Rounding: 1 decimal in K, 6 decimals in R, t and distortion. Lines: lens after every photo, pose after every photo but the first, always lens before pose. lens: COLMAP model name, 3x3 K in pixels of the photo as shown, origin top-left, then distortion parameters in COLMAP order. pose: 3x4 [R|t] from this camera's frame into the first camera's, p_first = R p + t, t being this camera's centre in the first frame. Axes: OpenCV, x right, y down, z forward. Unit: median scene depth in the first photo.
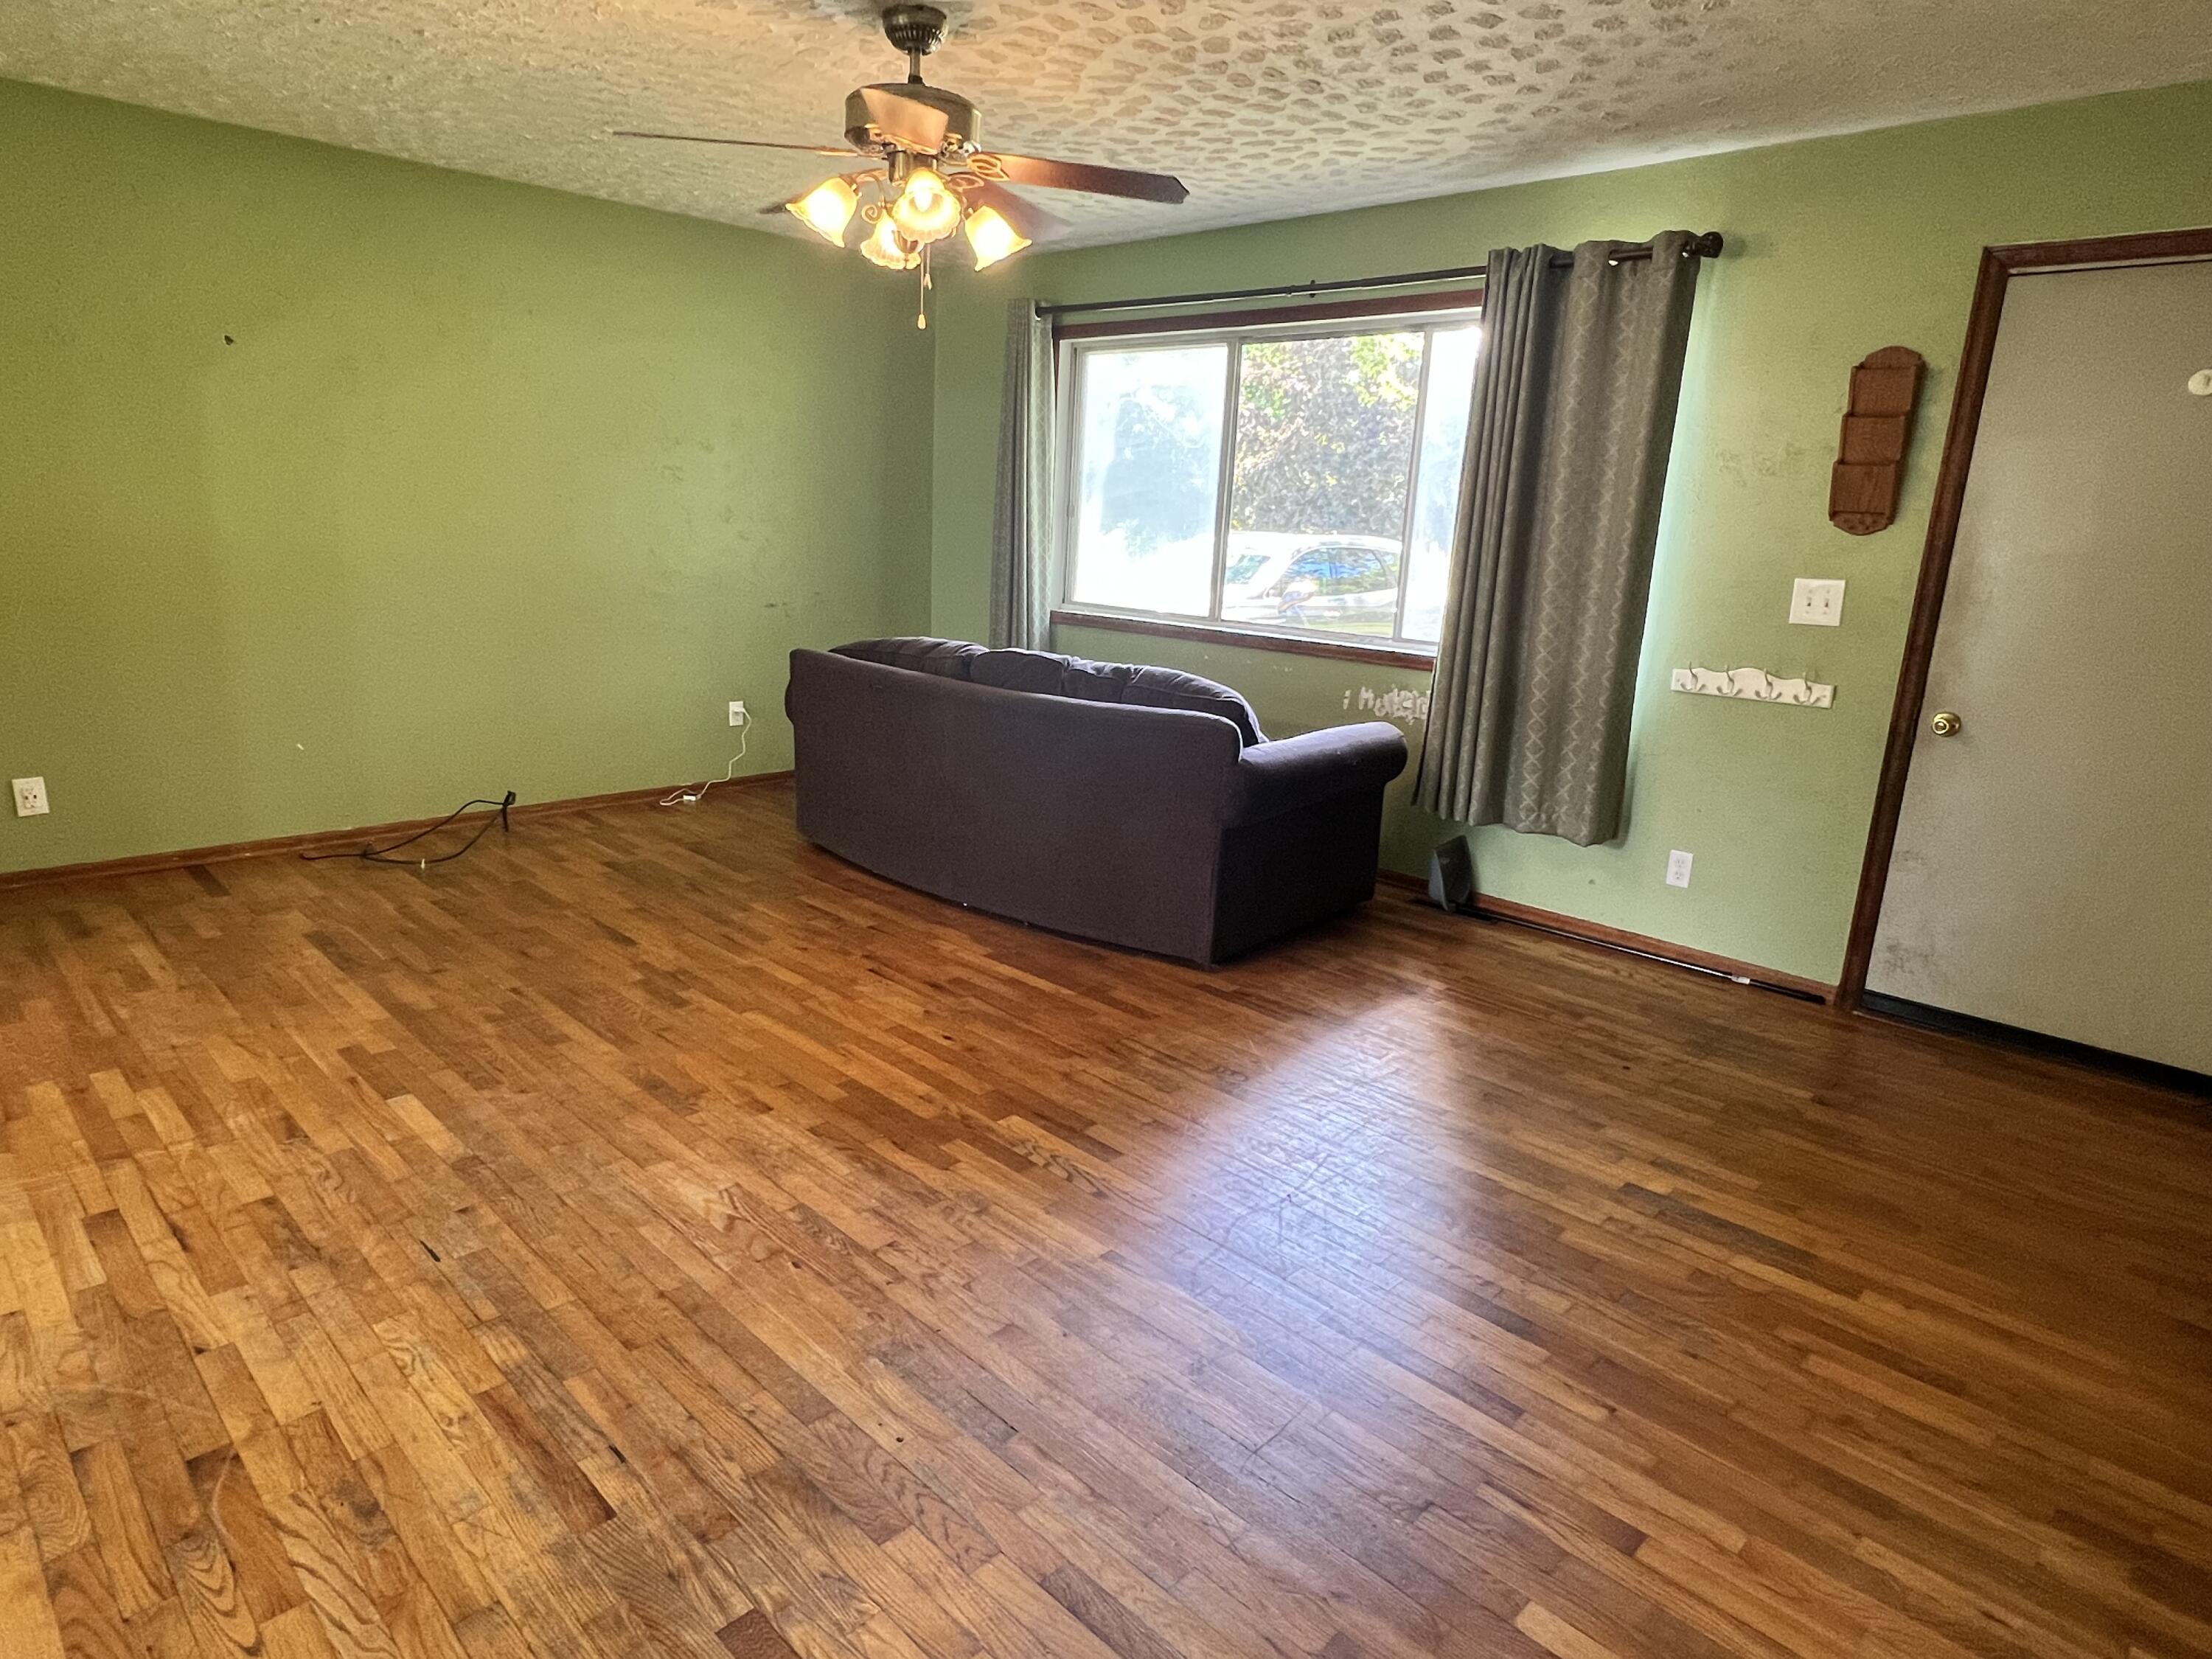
lens RADIAL K [[1277.8, 0, 1106.0], [0, 1277.8, 829.5], [0, 0, 1]] dist [-0.001638, 0.000008]
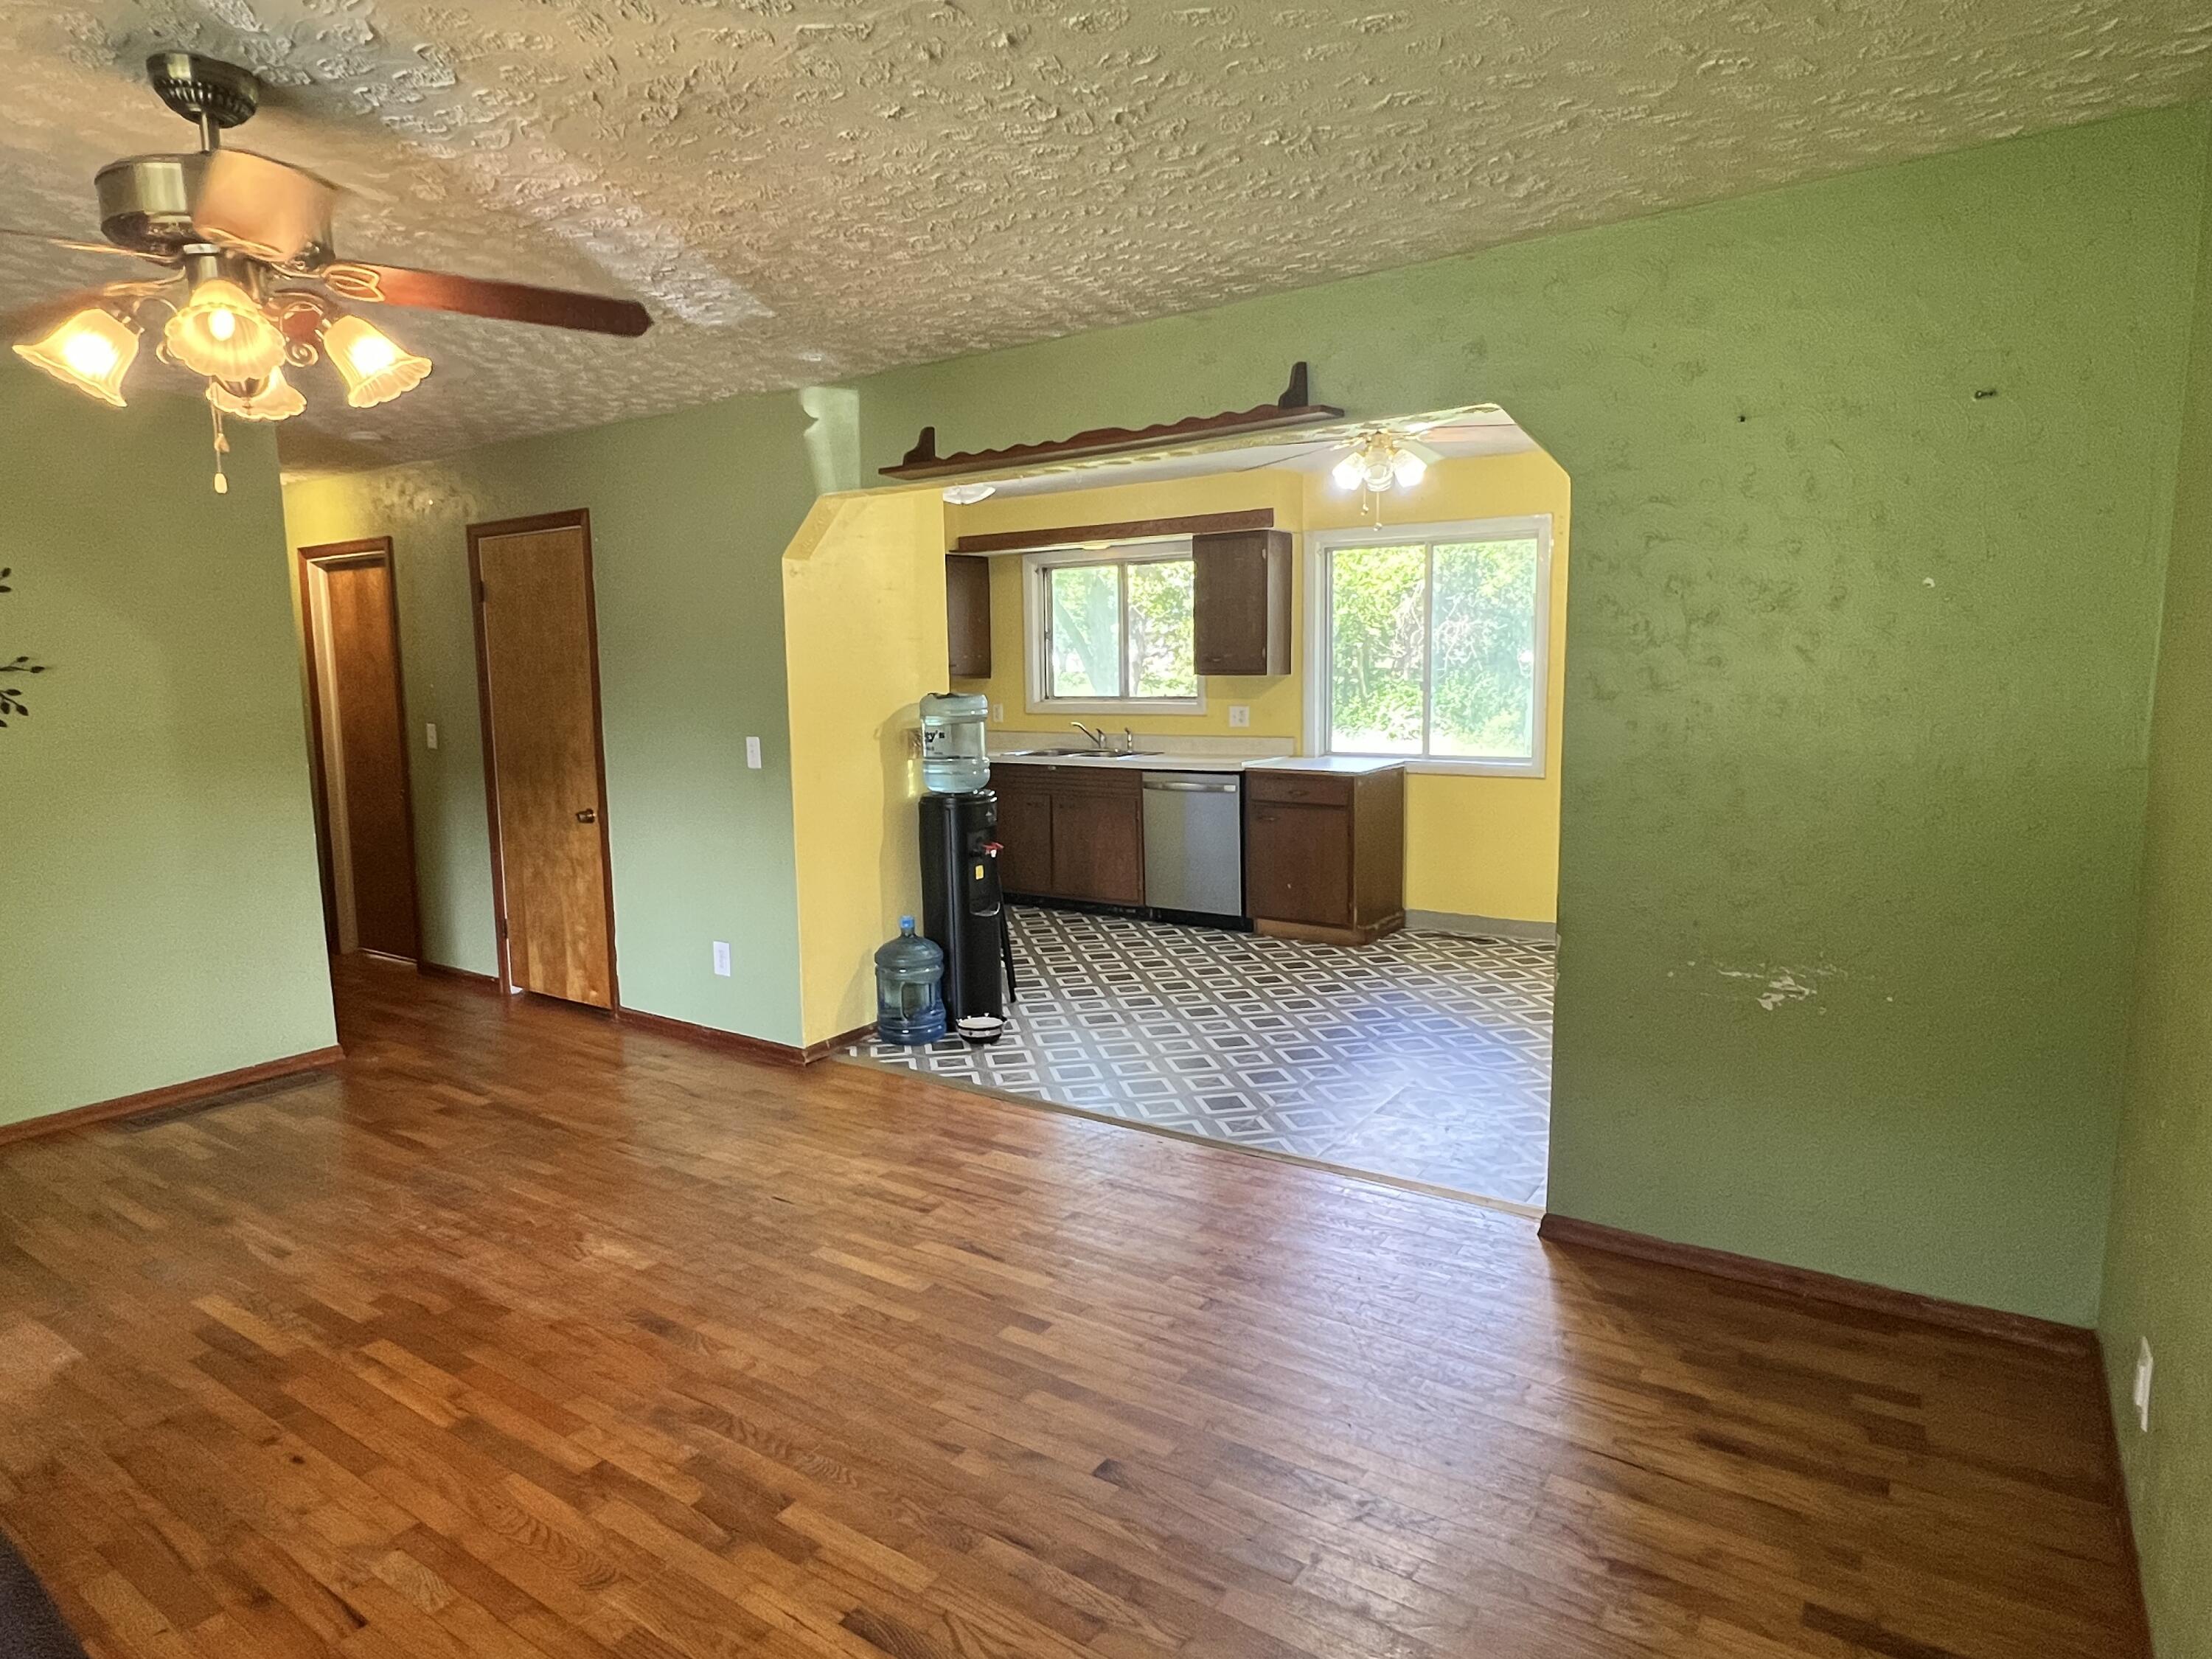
lens RADIAL K [[1277.8, 0, 1106.0], [0, 1277.8, 829.5], [0, 0, 1]] dist [-0.001638, 0.000008]
pose [[-0.984663, -0.003115, -0.174441, -0.508674], [-0.065868, 0.932485, 0.355151, -0.515761], [0.161557, 0.361194, -0.918389, 1.826014]]
